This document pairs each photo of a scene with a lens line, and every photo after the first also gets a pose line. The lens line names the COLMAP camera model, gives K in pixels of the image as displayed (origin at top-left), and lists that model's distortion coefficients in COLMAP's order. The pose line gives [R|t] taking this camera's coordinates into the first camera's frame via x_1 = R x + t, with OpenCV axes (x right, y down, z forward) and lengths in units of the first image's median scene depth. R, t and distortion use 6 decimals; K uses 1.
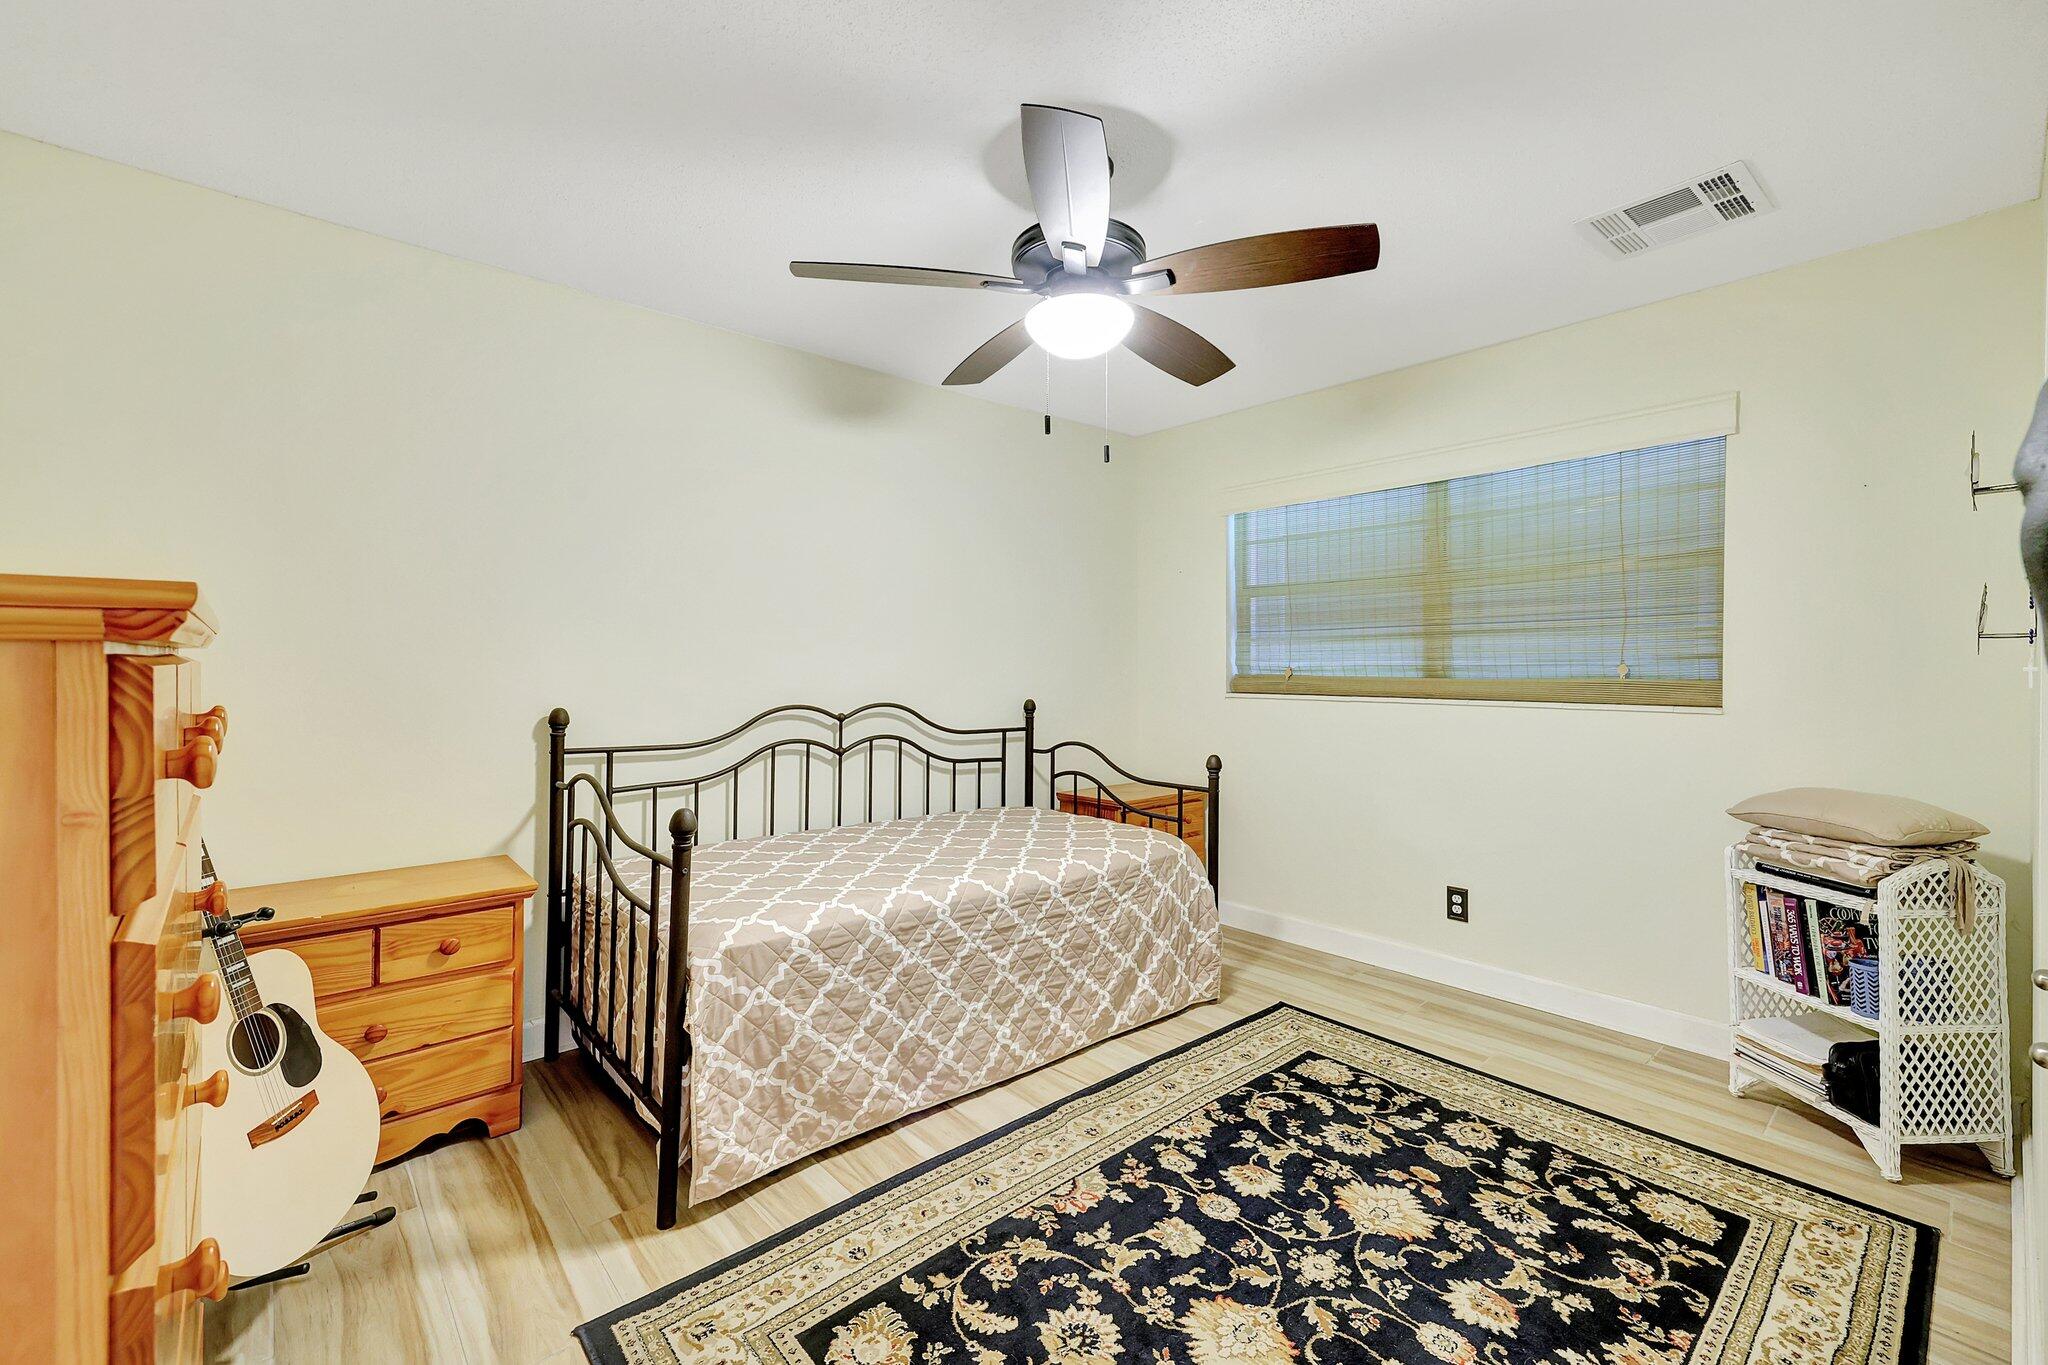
lens RADIAL K [[854.8, 0, 1029.2], [0, 854.8, 670.1], [0, 0, 1]] dist [-0.001025, -0.000075]
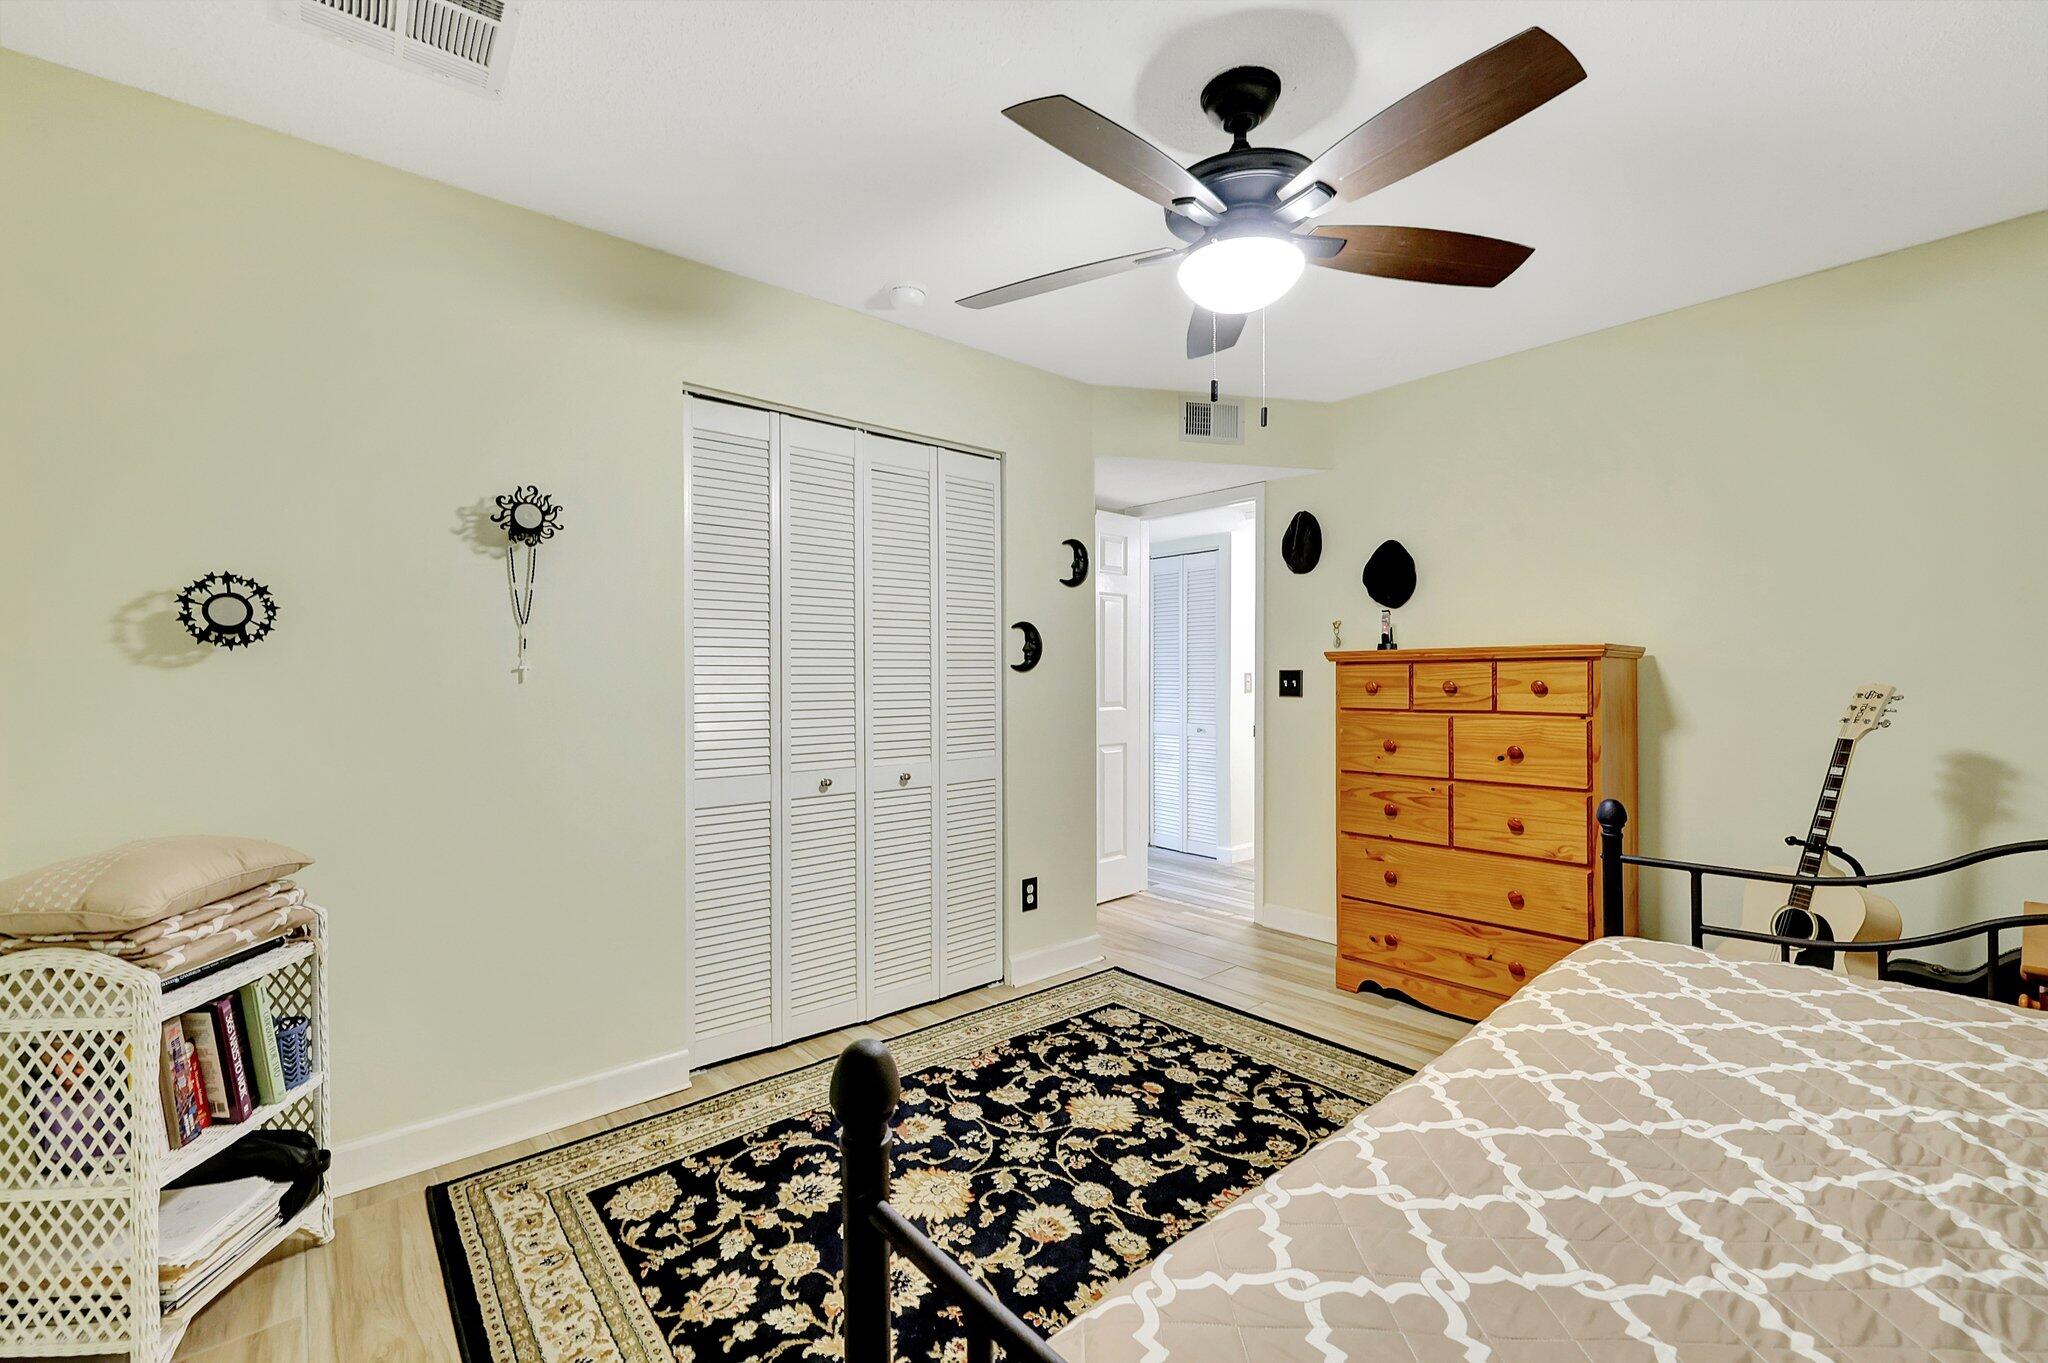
lens RADIAL K [[854.8, 0, 1029.2], [0, 854.8, 669.1], [0, 0, 1]] dist [-0.001025, -0.000075]
pose [[-0.999833, 0.002918, 0.018039, 0.282054], [0.002883, 0.999994, -0.001928, 0.003993], [-0.018044, -0.001876, -0.999835, 2.058263]]
